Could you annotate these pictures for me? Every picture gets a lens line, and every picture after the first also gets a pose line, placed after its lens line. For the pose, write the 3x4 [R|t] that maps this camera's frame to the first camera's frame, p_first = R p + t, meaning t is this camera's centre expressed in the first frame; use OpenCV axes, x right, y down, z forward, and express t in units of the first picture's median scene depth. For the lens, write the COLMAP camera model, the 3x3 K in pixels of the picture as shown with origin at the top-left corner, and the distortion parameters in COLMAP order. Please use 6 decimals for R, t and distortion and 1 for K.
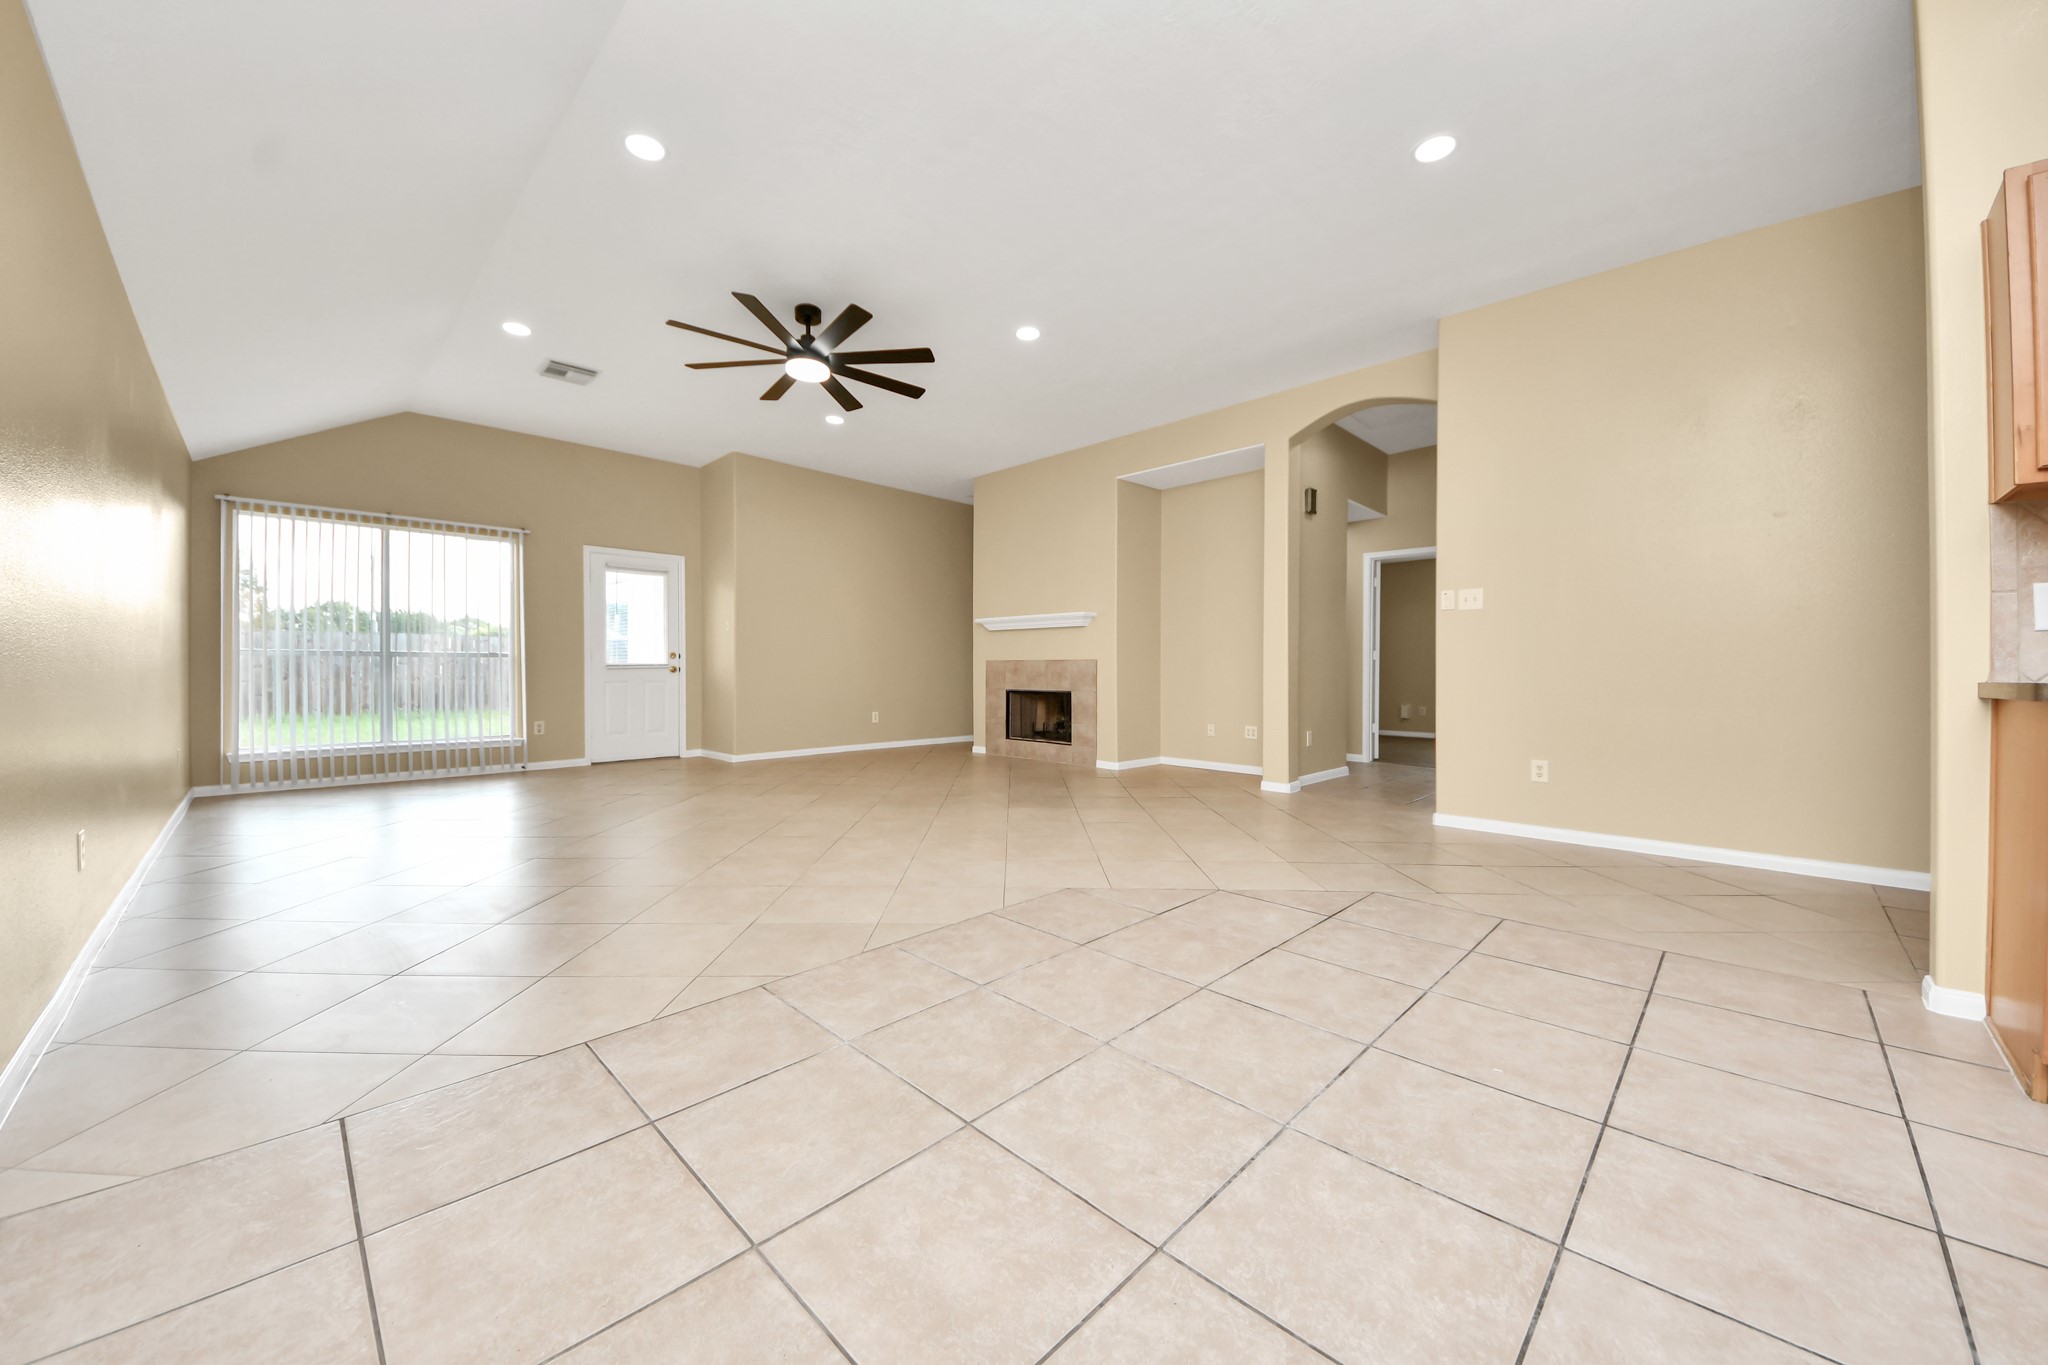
lens RADIAL K [[715.6, 0, 1033.9], [0, 715.6, 661.7], [0, 0, 1]] dist [0.004196, -0.003081]
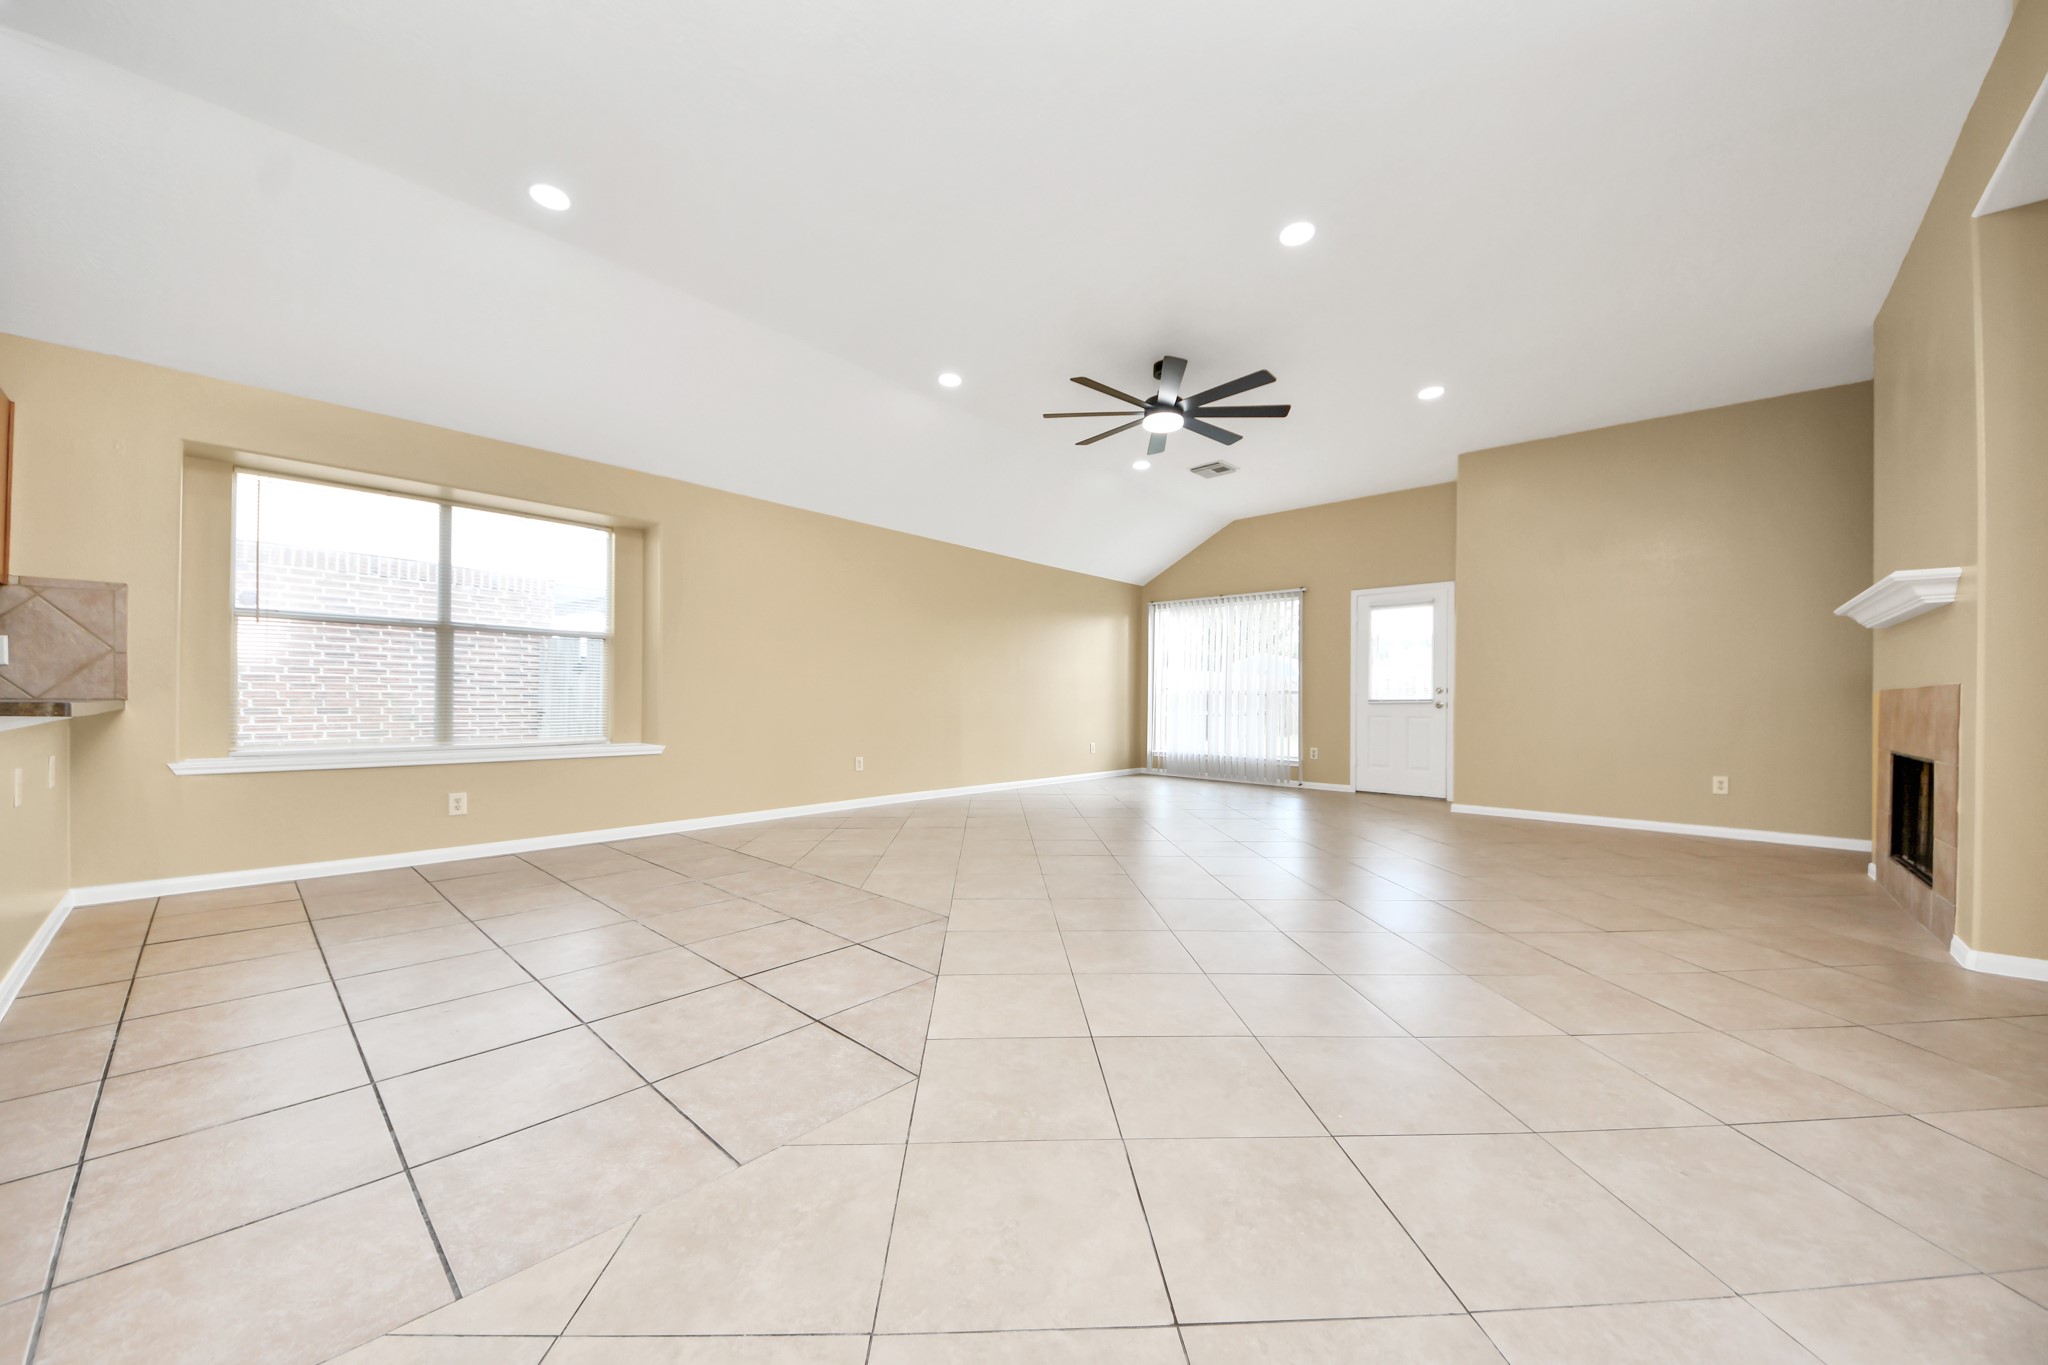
lens RADIAL K [[715.6, 0, 1015.5], [0, 715.6, 701.0], [0, 0, 1]] dist [0.004196, -0.003081]
pose [[0.050000, 0.000395, -0.998749, 0.474206], [0.003027, 0.999995, 0.000547, 0.004279], [0.998745, -0.003051, 0.049999, 0.466537]]
